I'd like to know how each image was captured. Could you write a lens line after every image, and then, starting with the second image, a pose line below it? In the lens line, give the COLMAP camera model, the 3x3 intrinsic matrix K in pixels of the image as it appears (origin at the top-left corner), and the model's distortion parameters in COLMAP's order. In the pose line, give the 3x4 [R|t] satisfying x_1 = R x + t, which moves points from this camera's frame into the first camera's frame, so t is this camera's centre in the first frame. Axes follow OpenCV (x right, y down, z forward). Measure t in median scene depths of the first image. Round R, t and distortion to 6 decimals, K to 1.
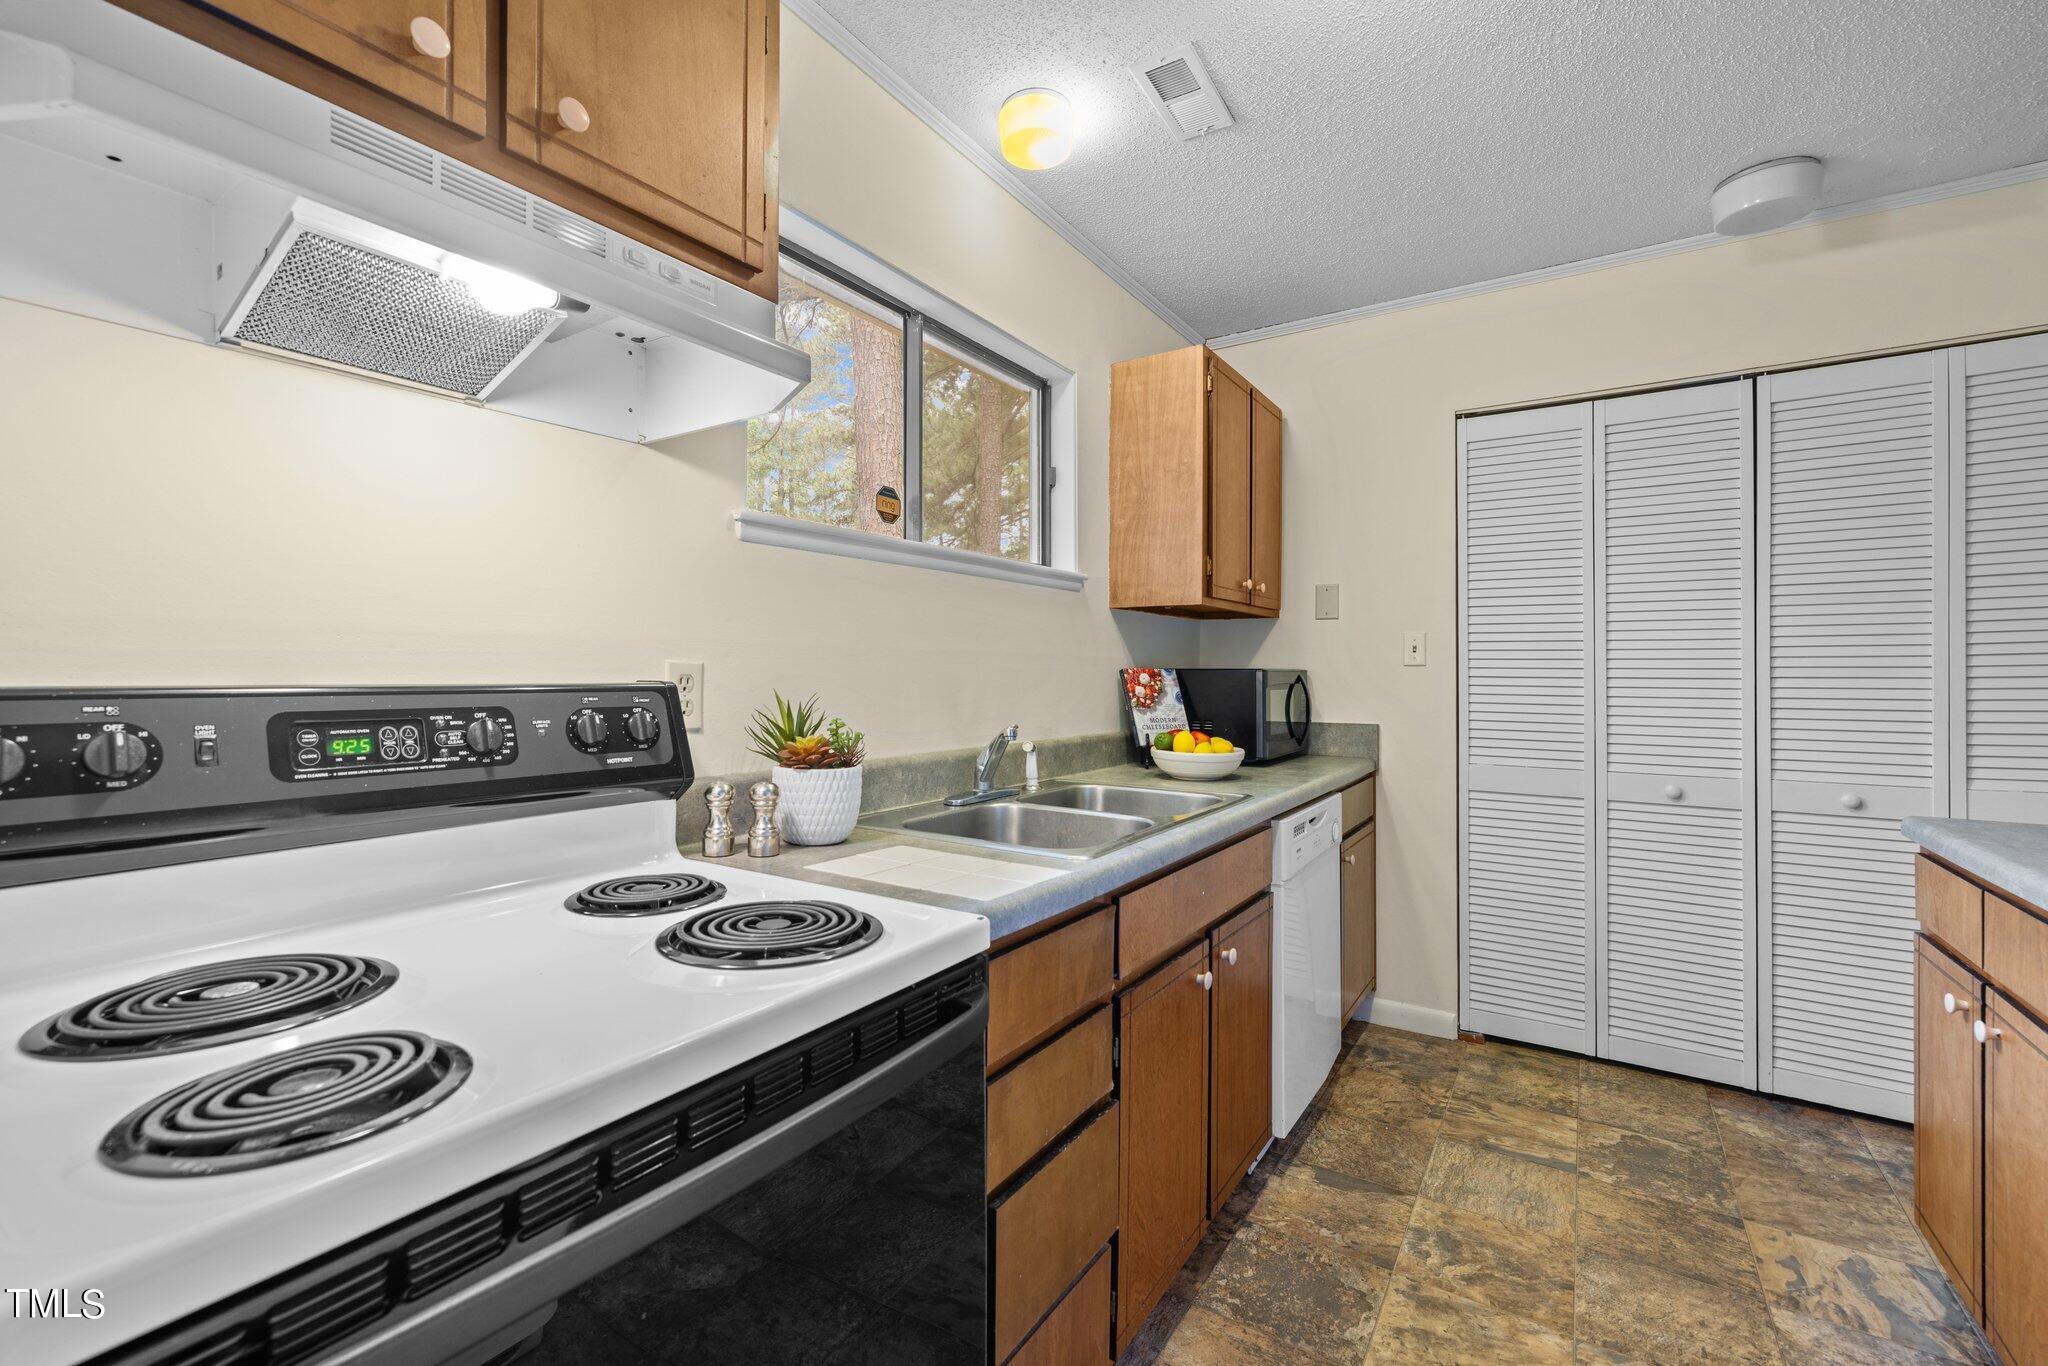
lens RADIAL K [[862.5, 0, 1018.6], [0, 862.5, 668.2], [0, 0, 1]] dist [0.000770, 0.000767]
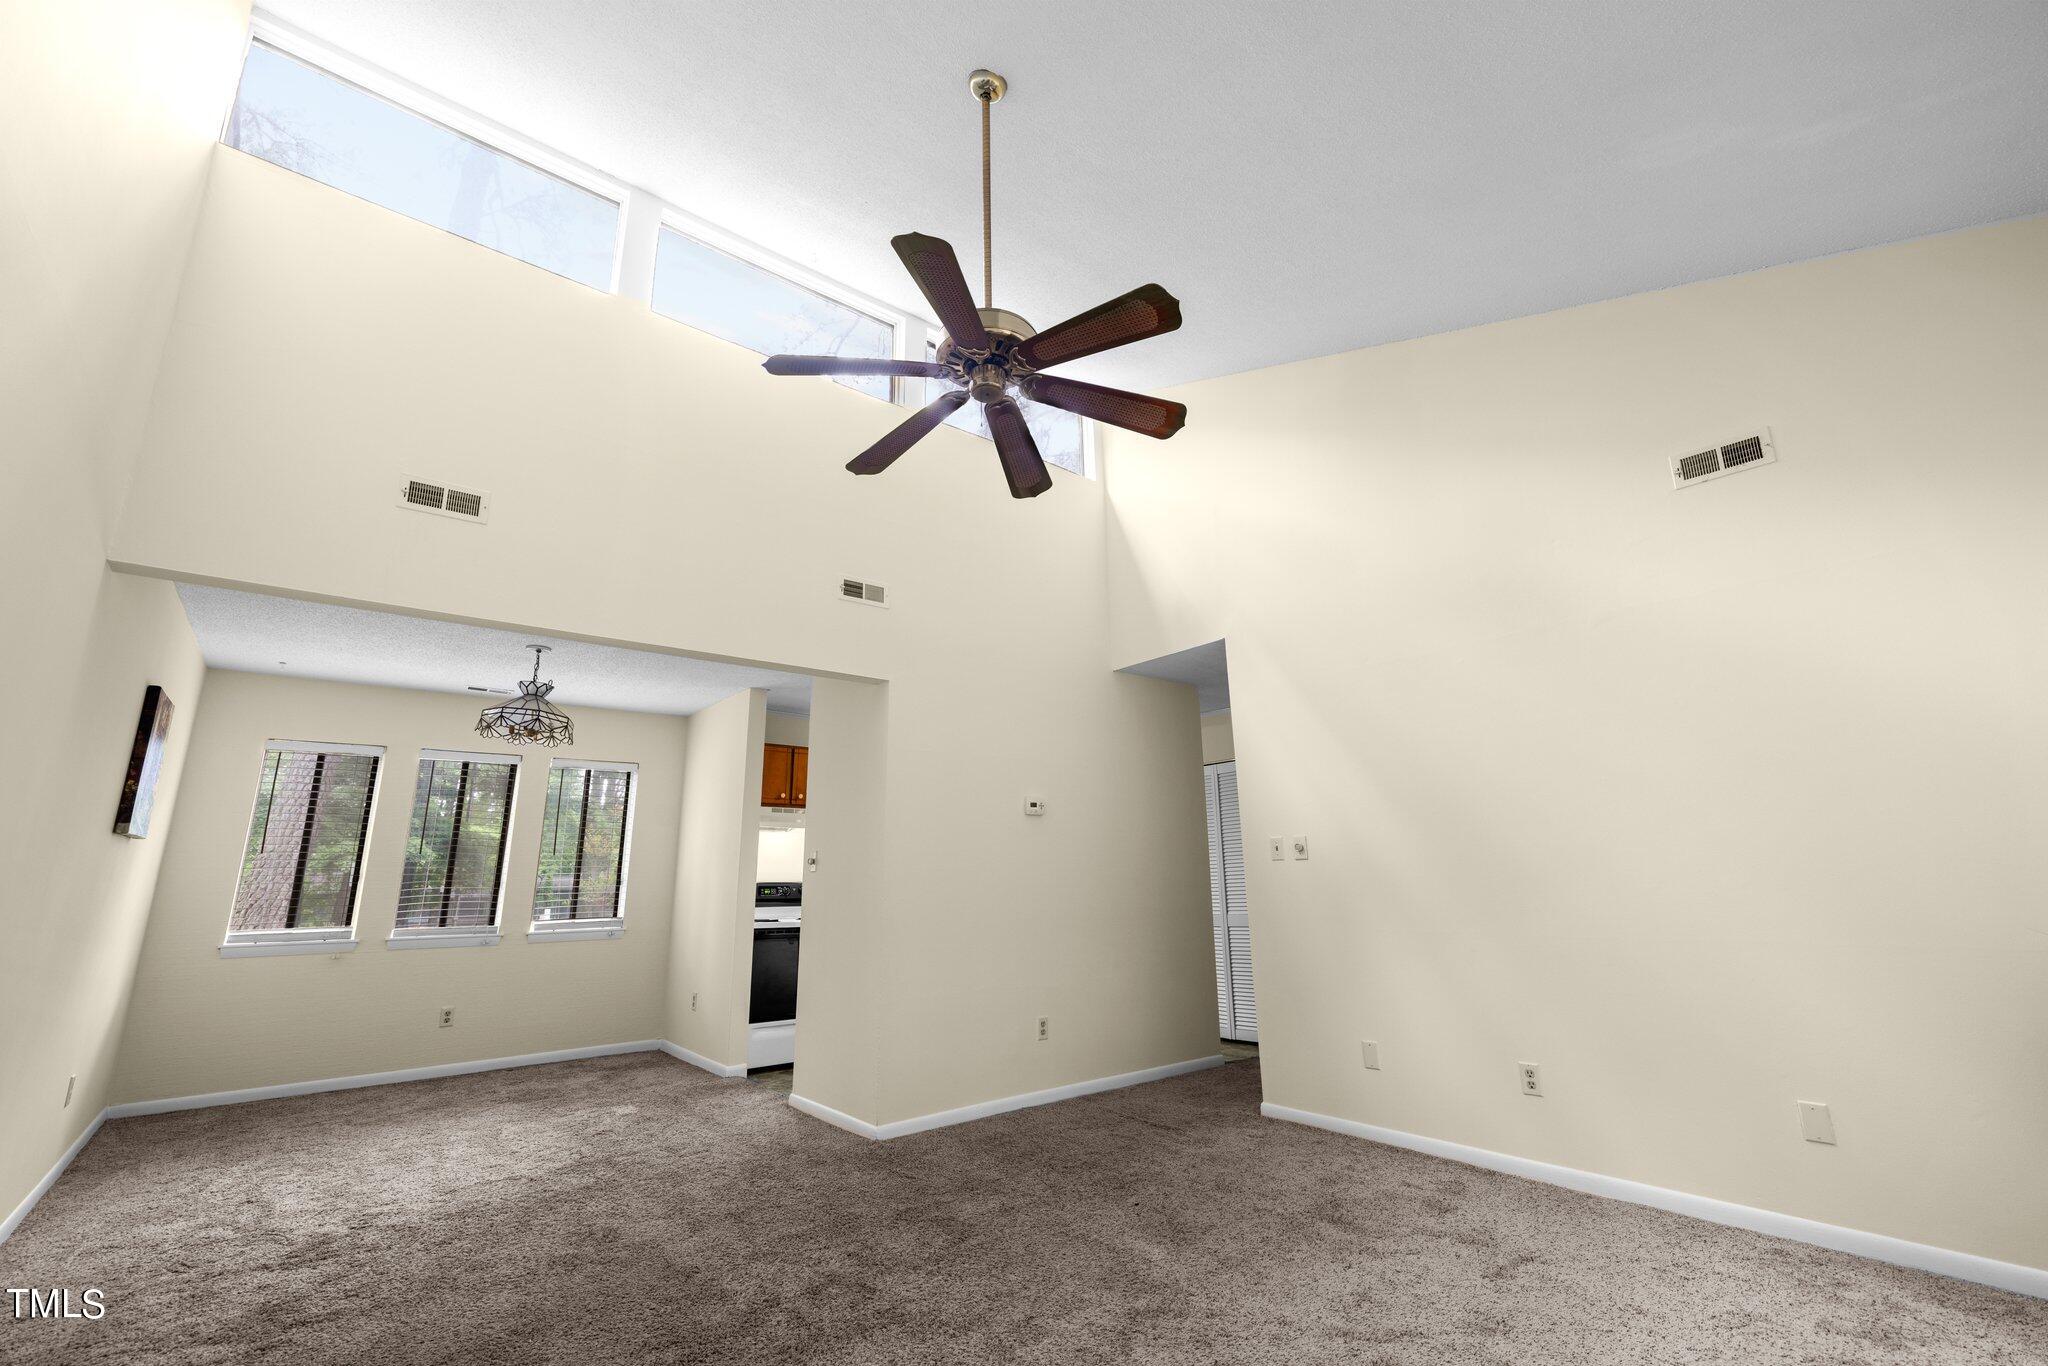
lens RADIAL K [[862.5, 0, 1020.7], [0, 862.5, 670.1], [0, 0, 1]] dist [0.000770, 0.000767]
pose [[0.950626, -0.089479, -0.297158, 1.541552], [0.017182, 0.971239, -0.237487, 0.022571], [0.309861, 0.220655, 0.924823, -2.361682]]
